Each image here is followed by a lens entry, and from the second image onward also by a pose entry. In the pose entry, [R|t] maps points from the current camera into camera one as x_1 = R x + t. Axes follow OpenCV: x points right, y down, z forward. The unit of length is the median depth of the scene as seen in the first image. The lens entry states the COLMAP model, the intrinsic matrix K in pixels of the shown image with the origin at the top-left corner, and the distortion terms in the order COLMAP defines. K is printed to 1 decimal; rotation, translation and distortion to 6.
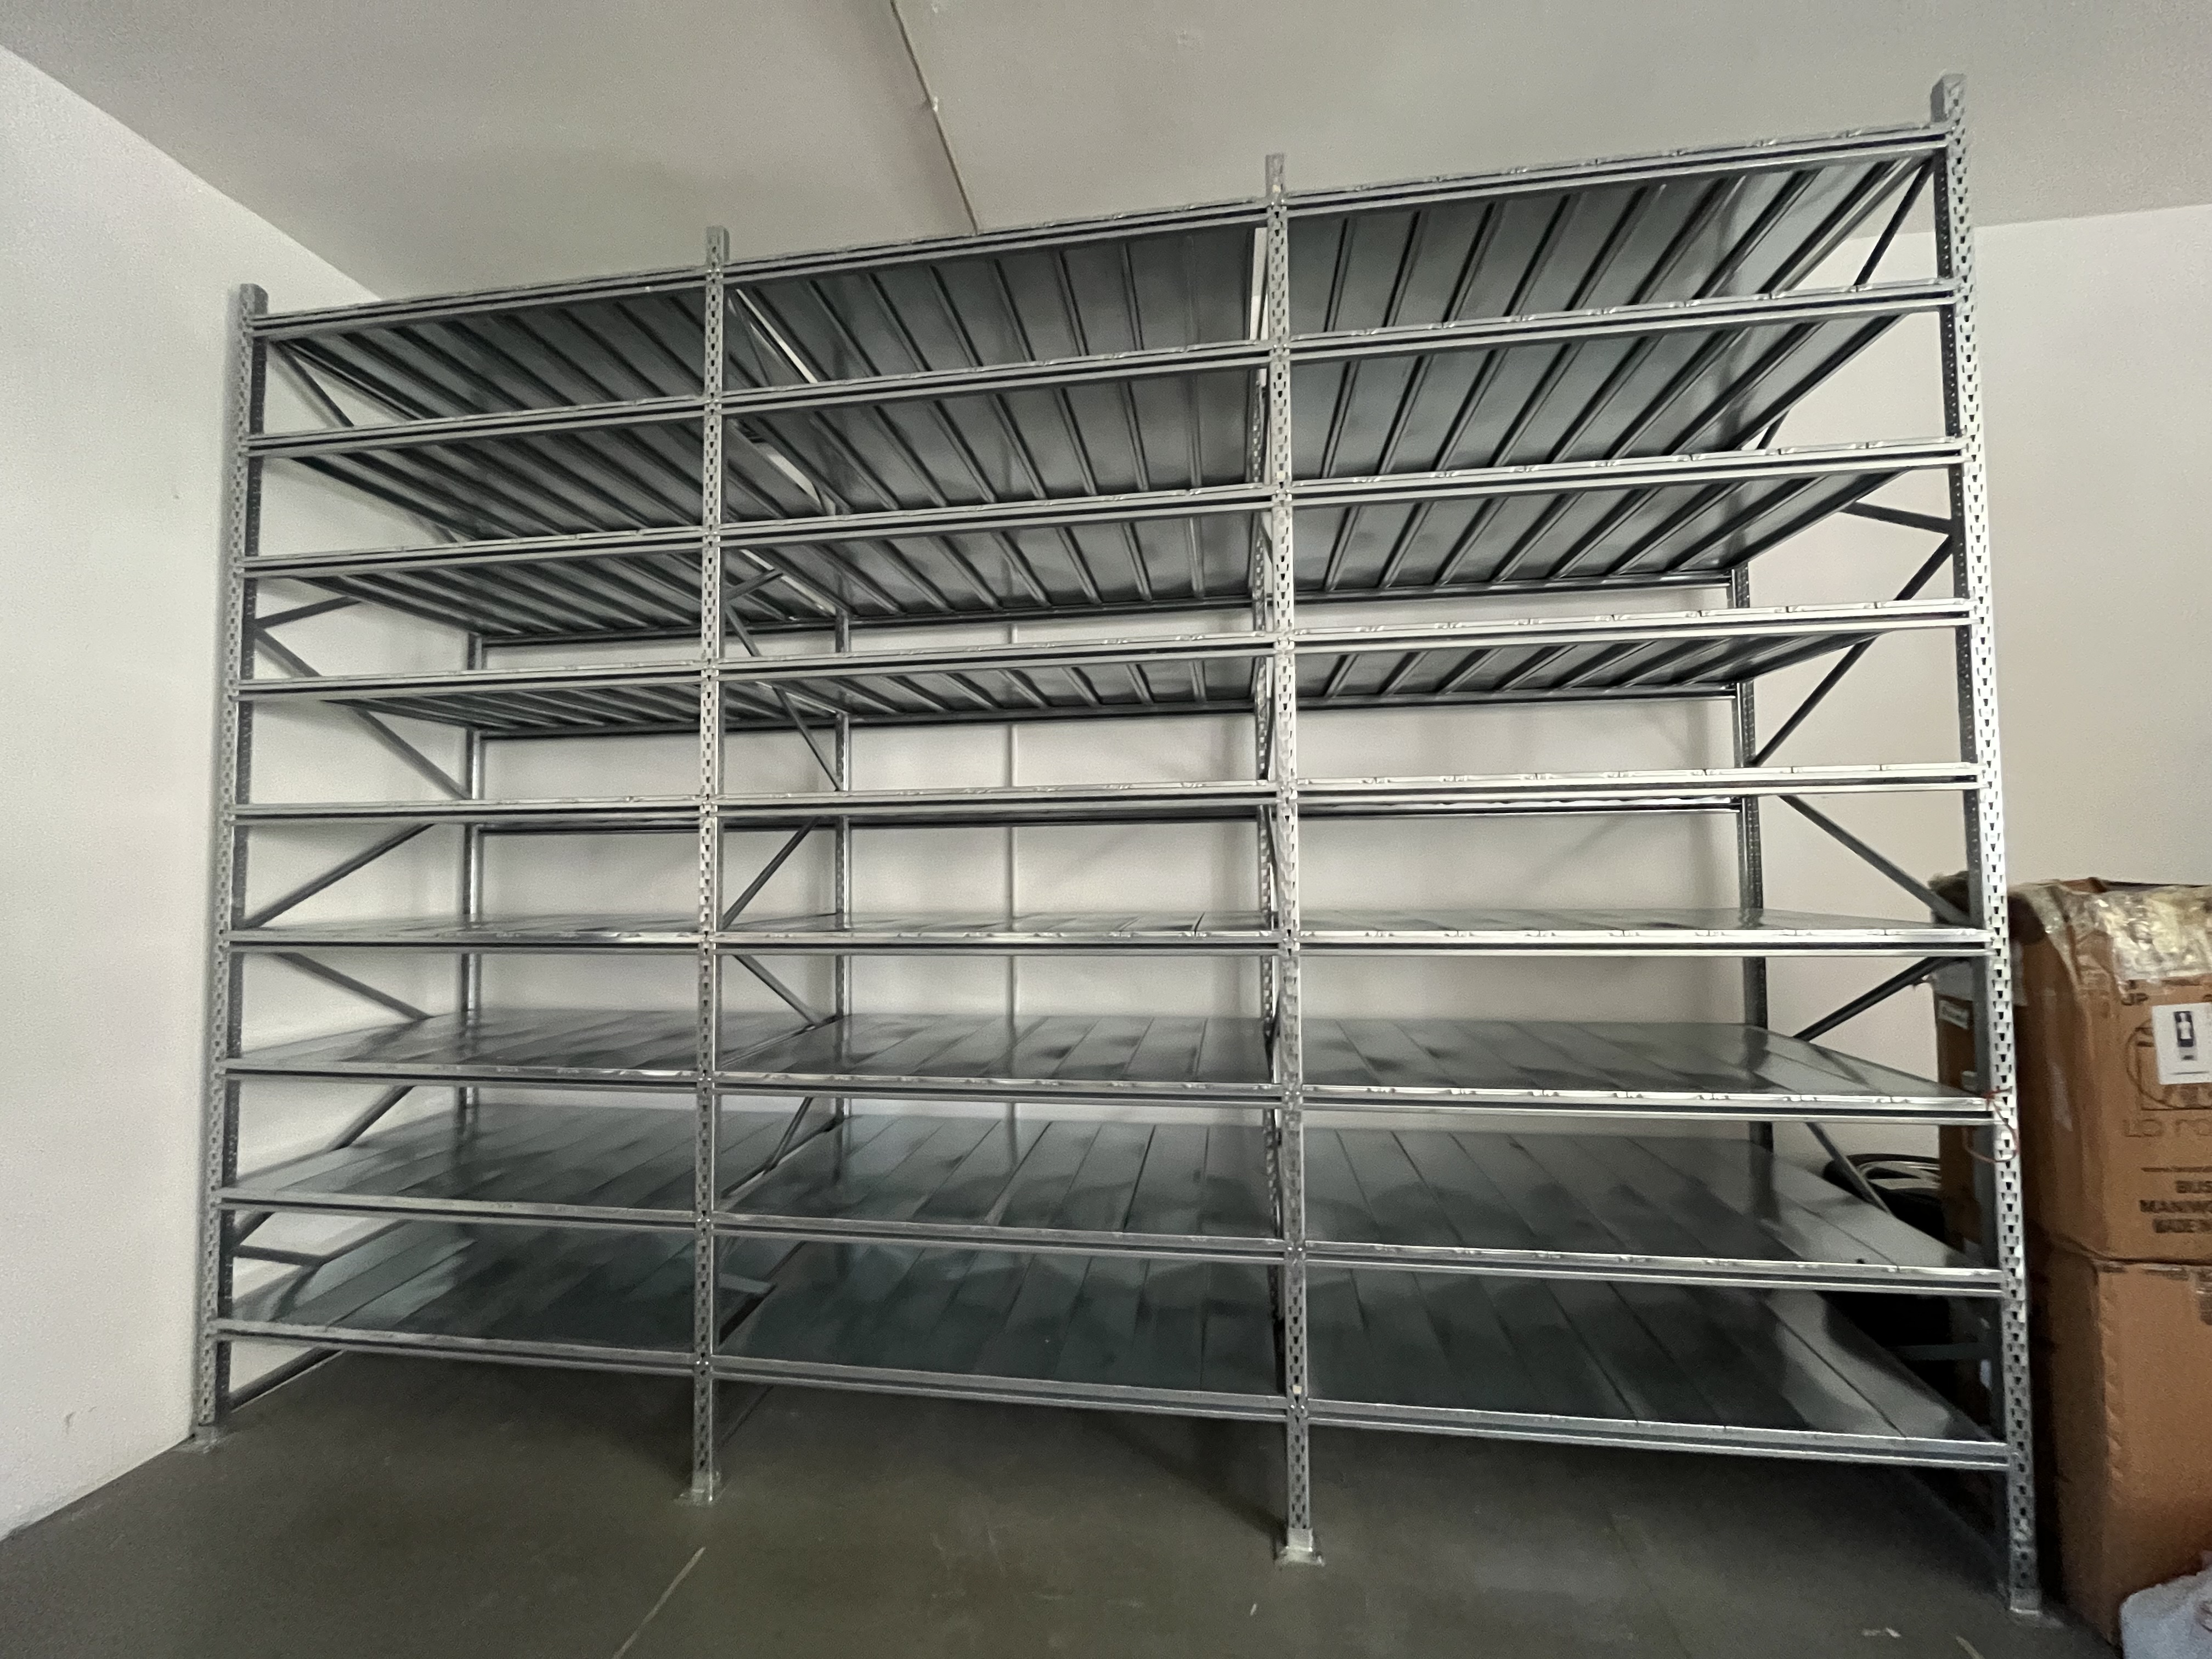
lens RADIAL K [[871.8, 0, 1106.0], [0, 871.8, 829.5], [0, 0, 1]] dist [-0.039825, 0.024509]
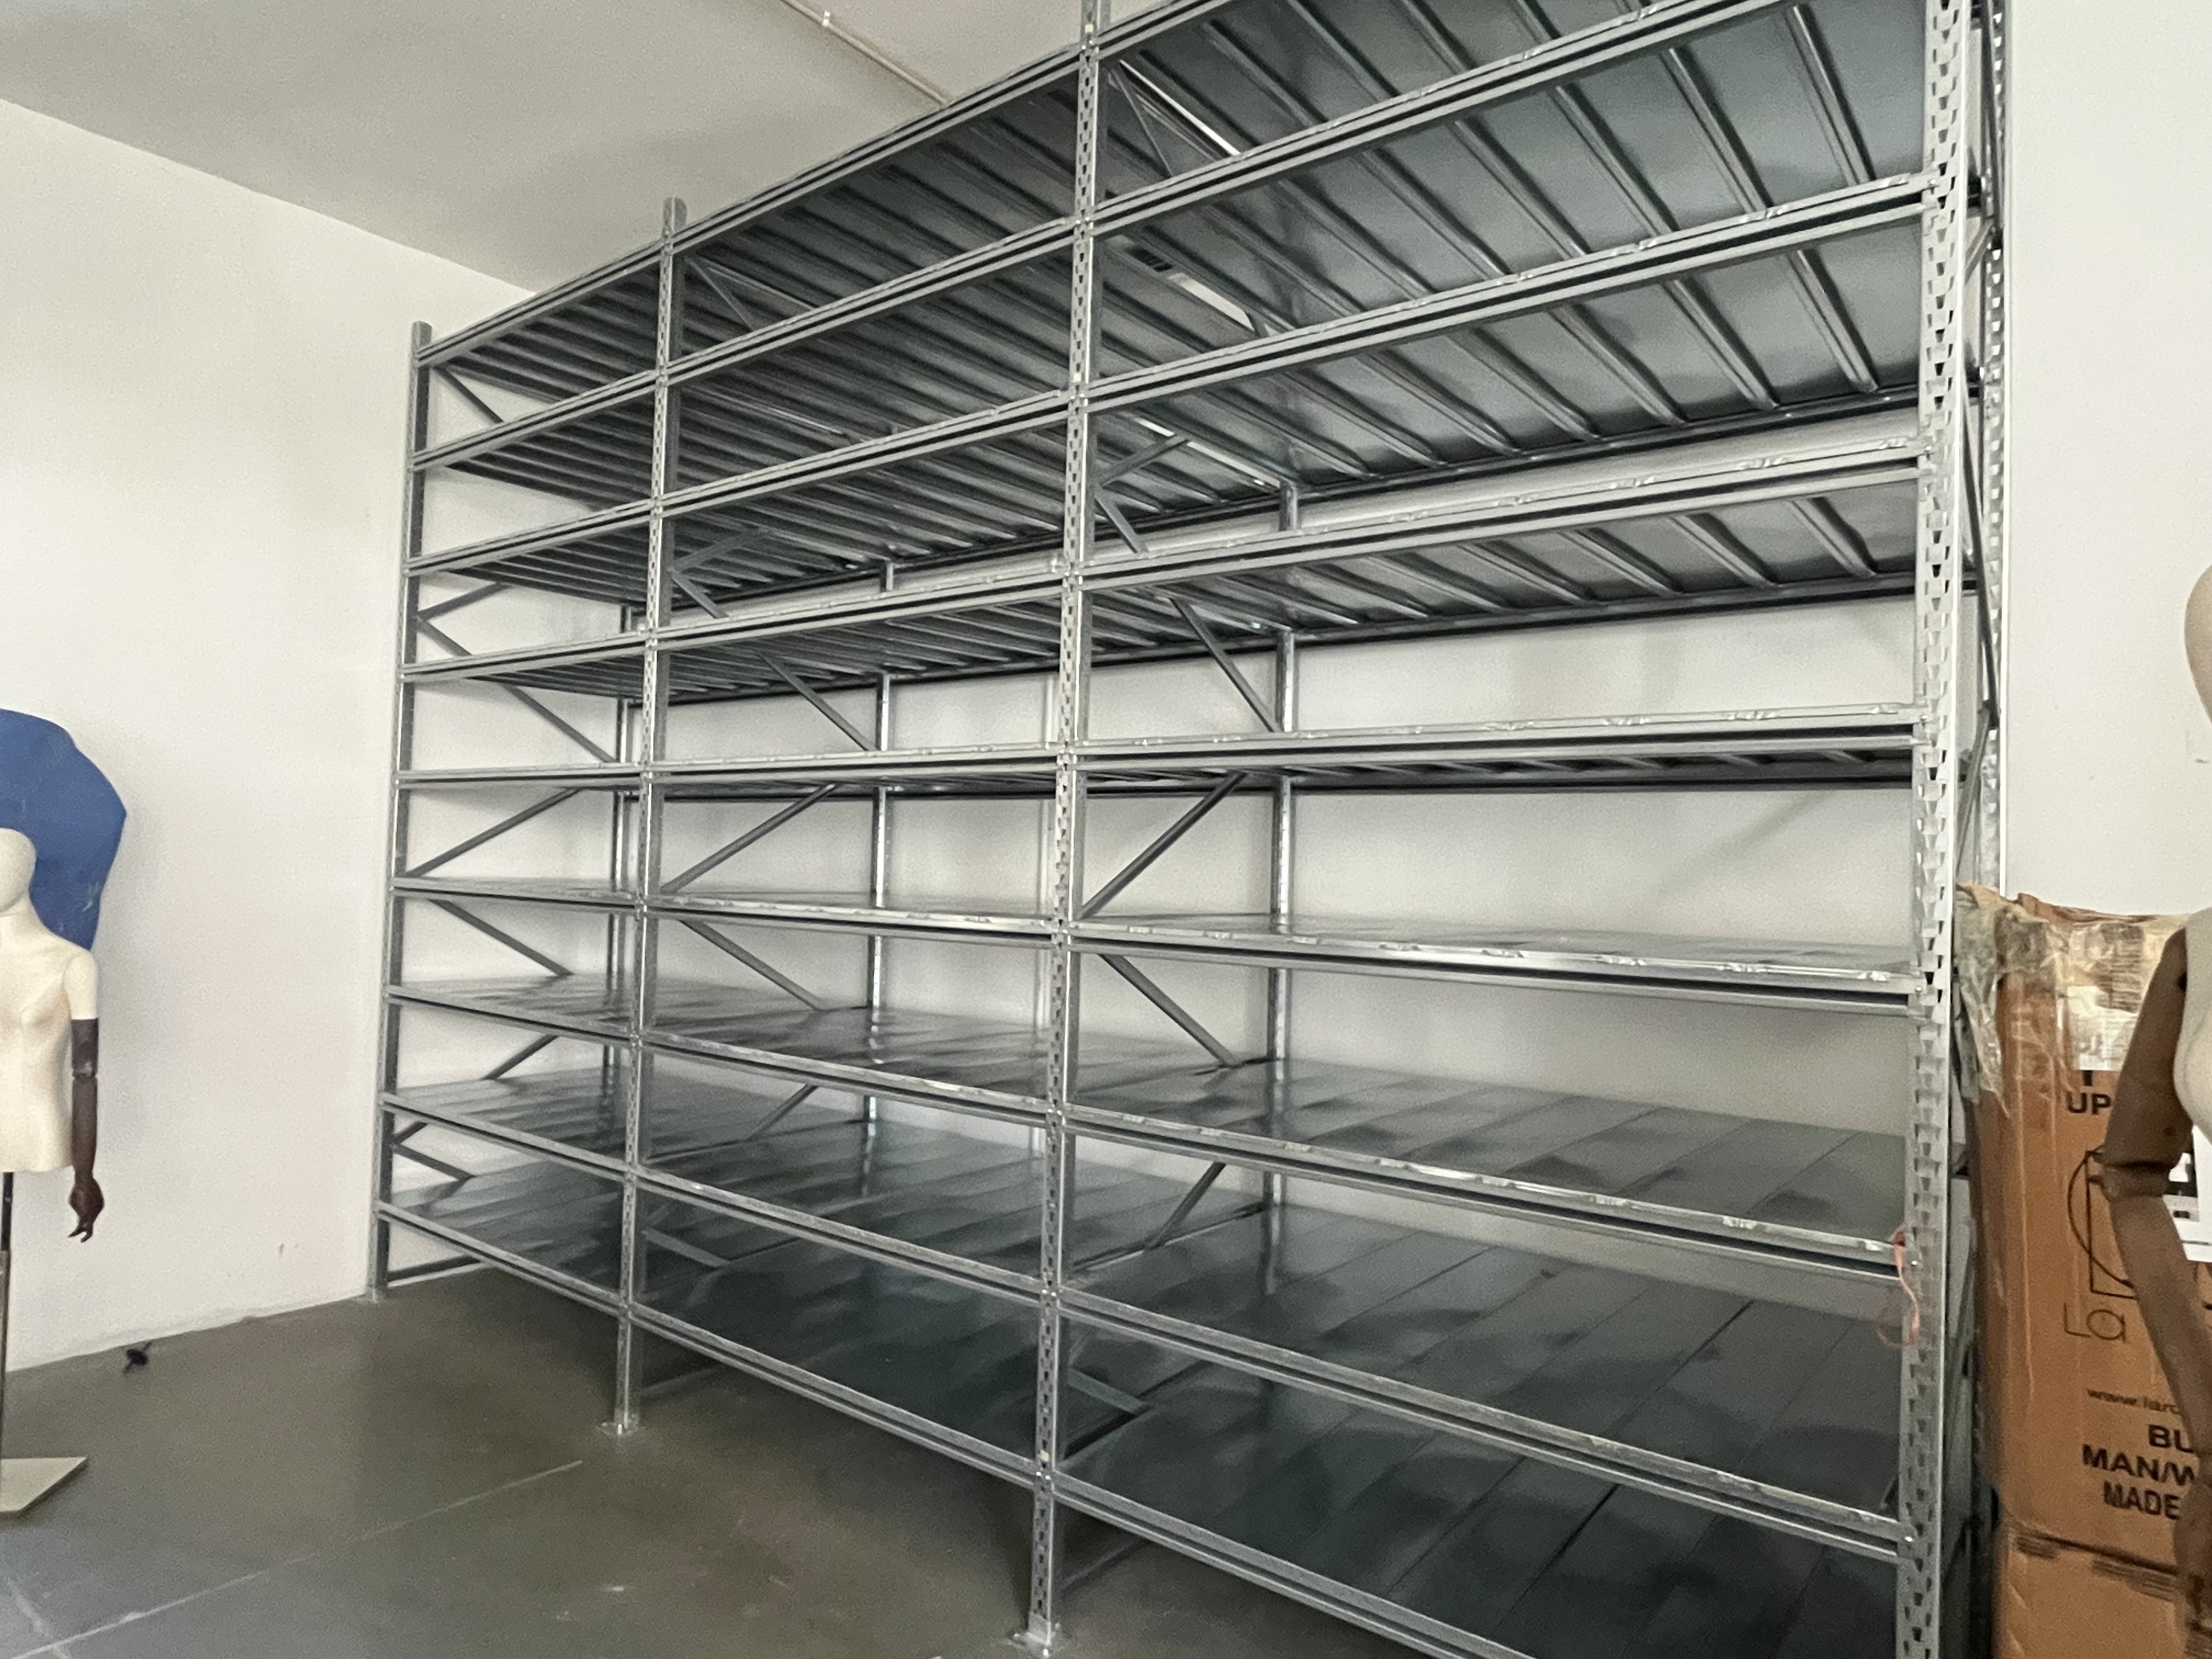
lens RADIAL K [[1348.1, 0, 1101.6], [0, 1348.1, 814.7], [0, 0, 1]] dist [0.003480, 0.000176]
pose [[0.864311, 0.020570, -0.502537, 0.599593], [-0.012128, 0.999725, 0.020061, -0.015566], [0.502811, -0.011244, 0.864323, -0.091435]]
